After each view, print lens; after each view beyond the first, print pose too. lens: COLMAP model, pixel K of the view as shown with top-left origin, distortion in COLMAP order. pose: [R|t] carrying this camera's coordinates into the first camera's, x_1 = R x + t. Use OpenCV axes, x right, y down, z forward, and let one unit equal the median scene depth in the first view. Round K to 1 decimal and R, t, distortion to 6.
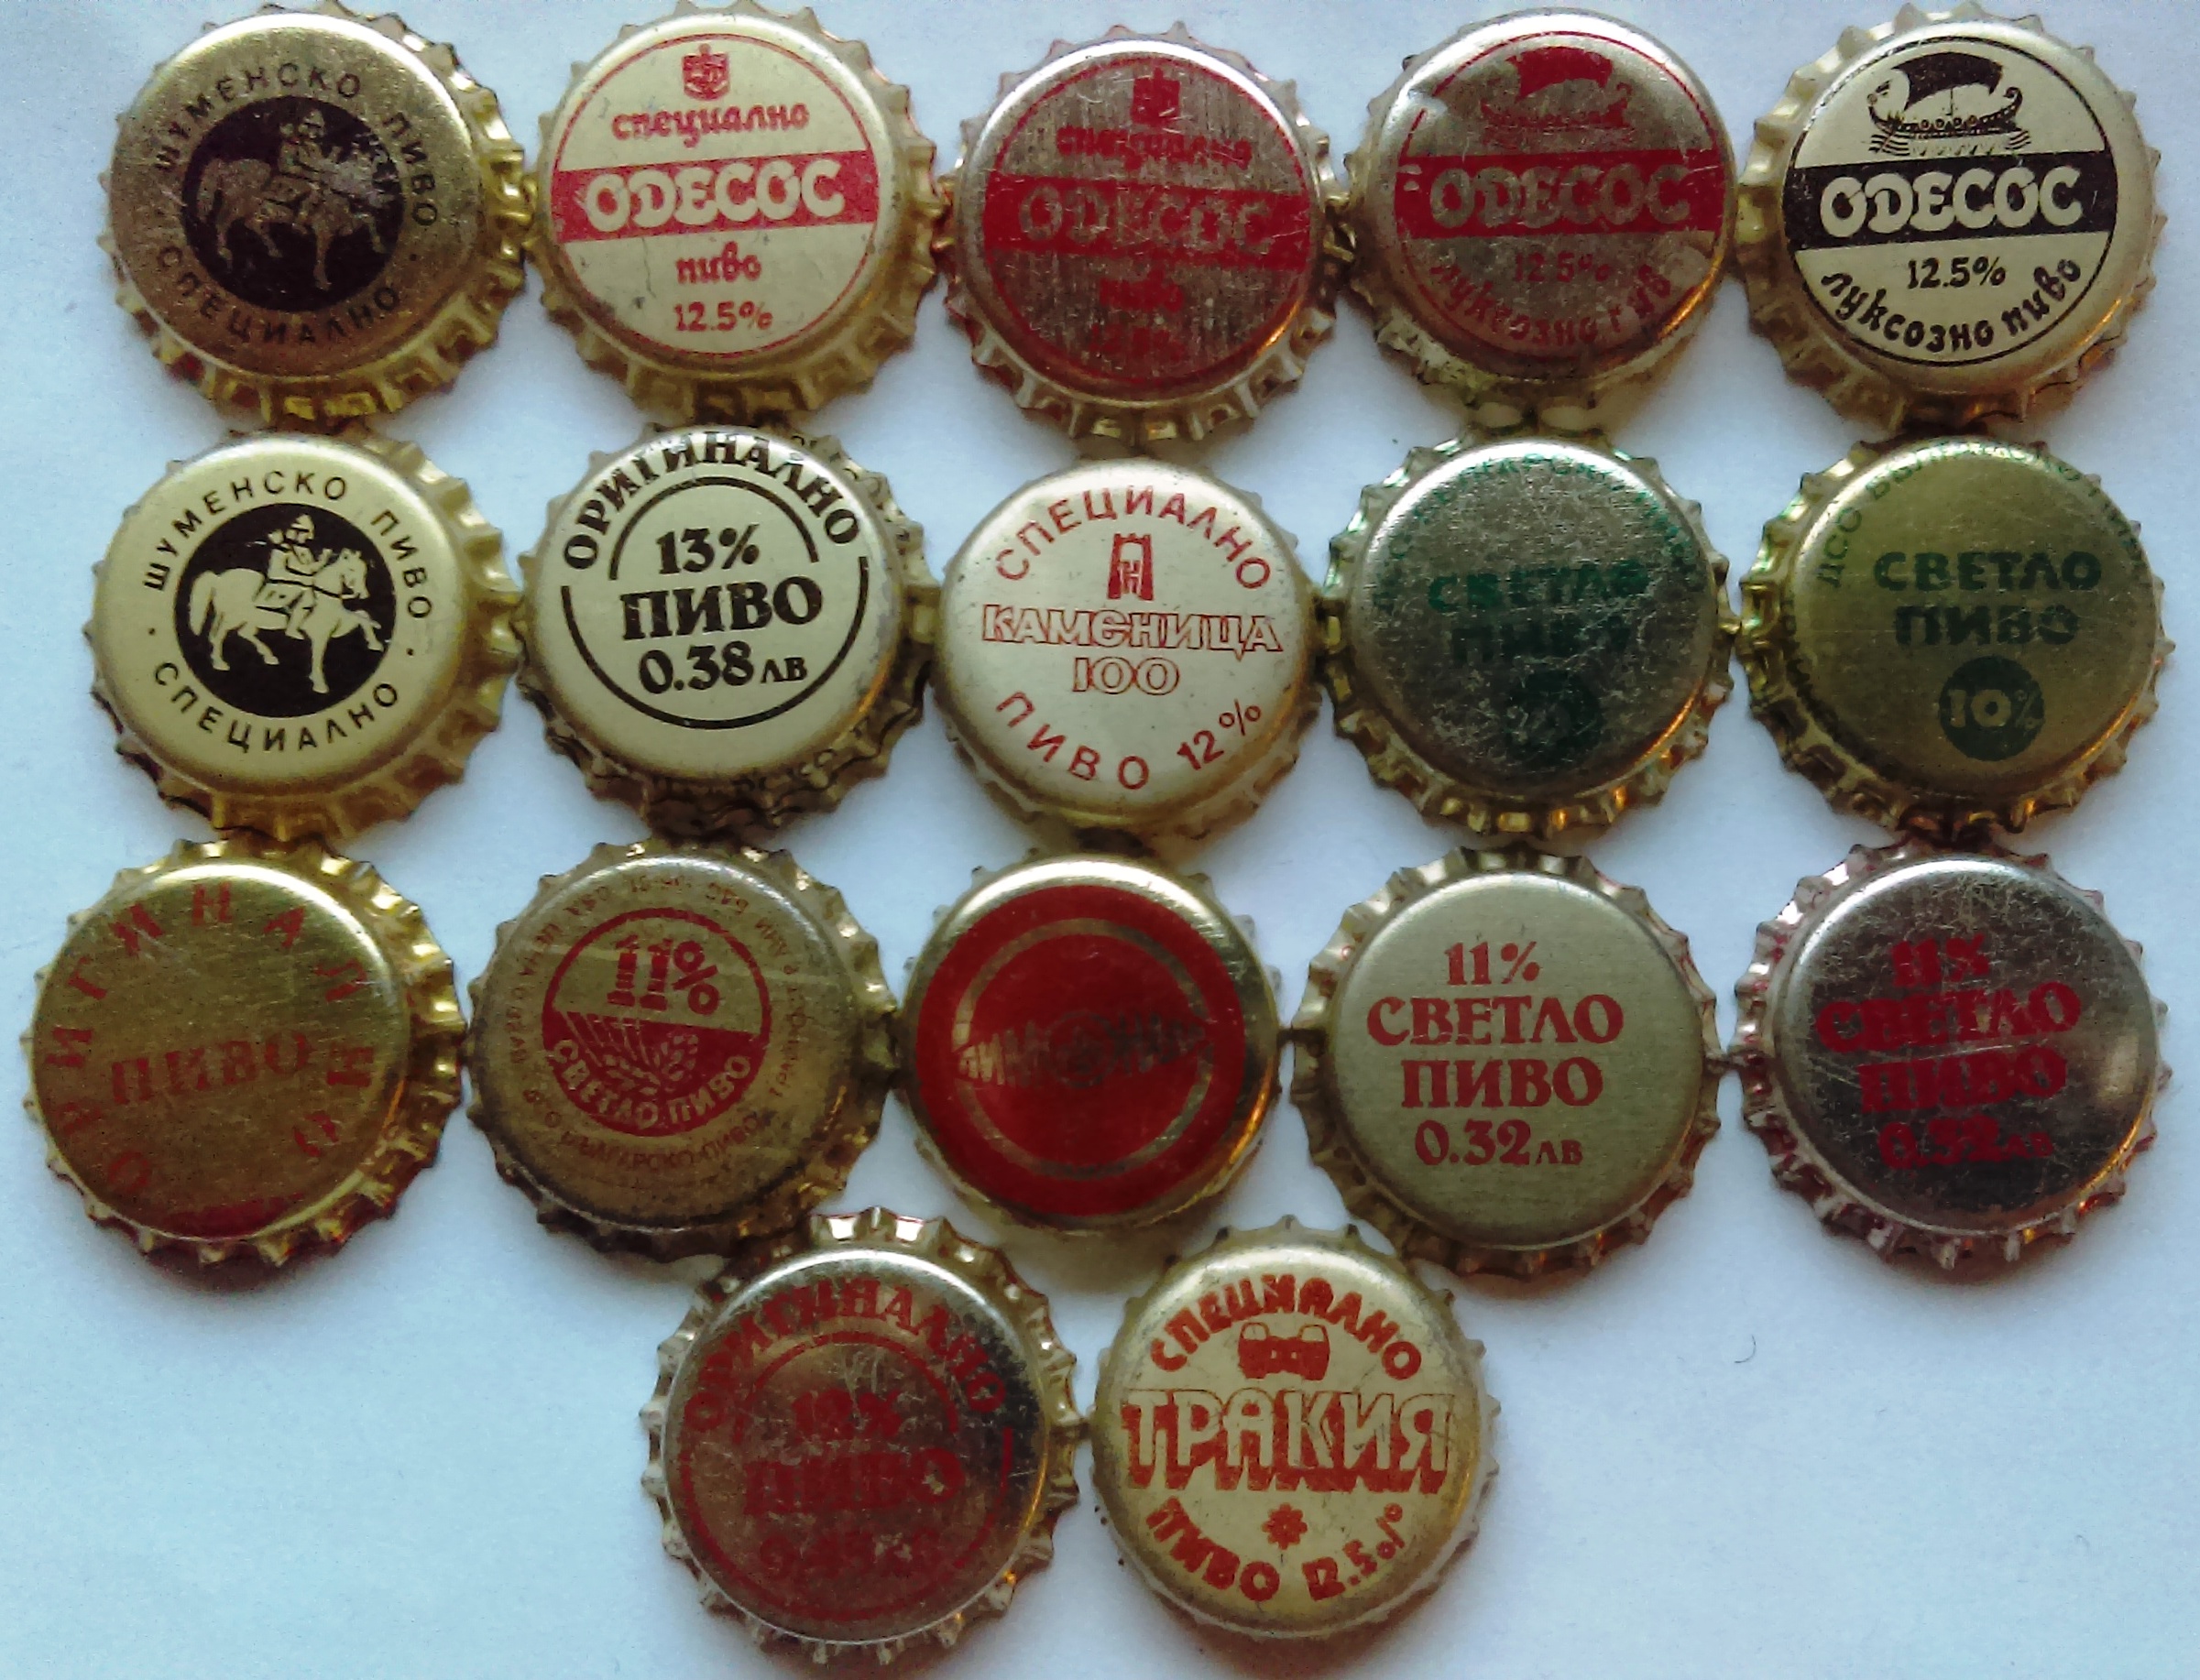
lens RADIAL K [[1693.7, 0, 1110.3], [0, 1693.7, 845.2], [0, 0, 1]] dist [0.013566, -0.015866]
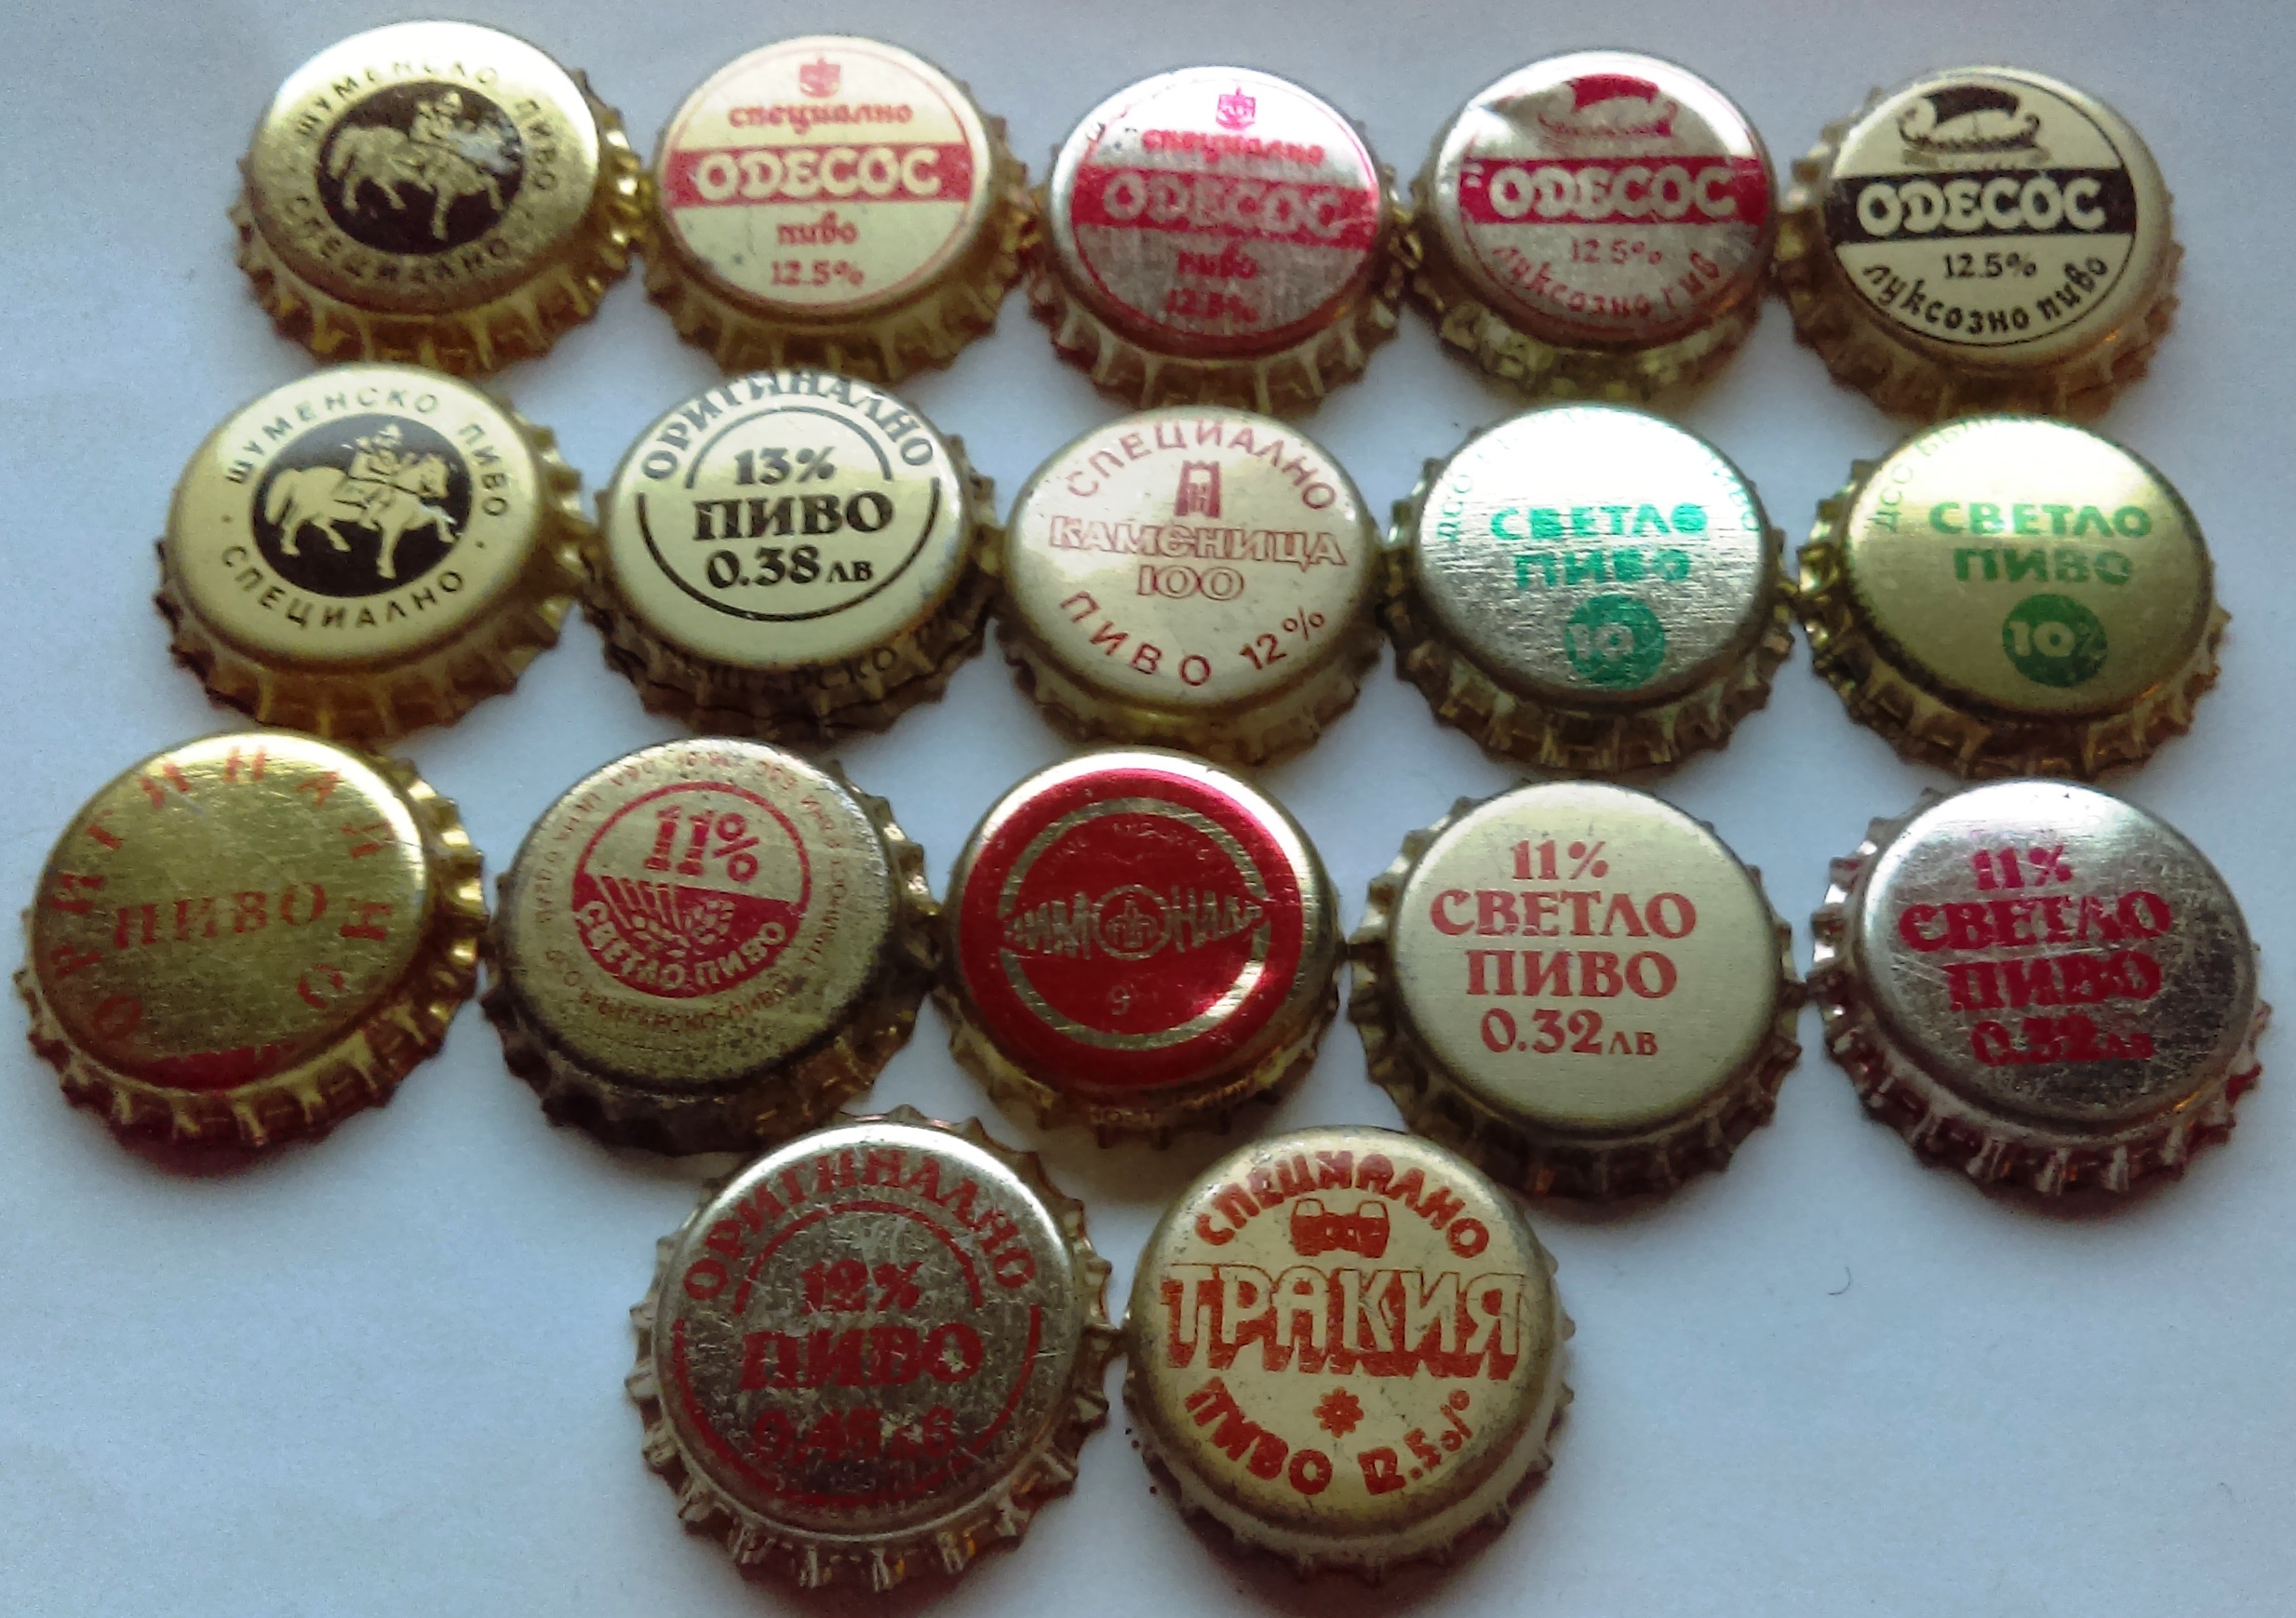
lens RADIAL K [[1755.8, 0, 1139.4], [0, 1755.8, 803.5], [0, 0, 1]] dist [0.016086, -0.018380]
pose [[0.999010, 0.044459, -0.001324, -0.013975], [-0.043582, 0.972493, -0.228817, 0.262775], [-0.008885, 0.228648, 0.973469, 0.014942]]
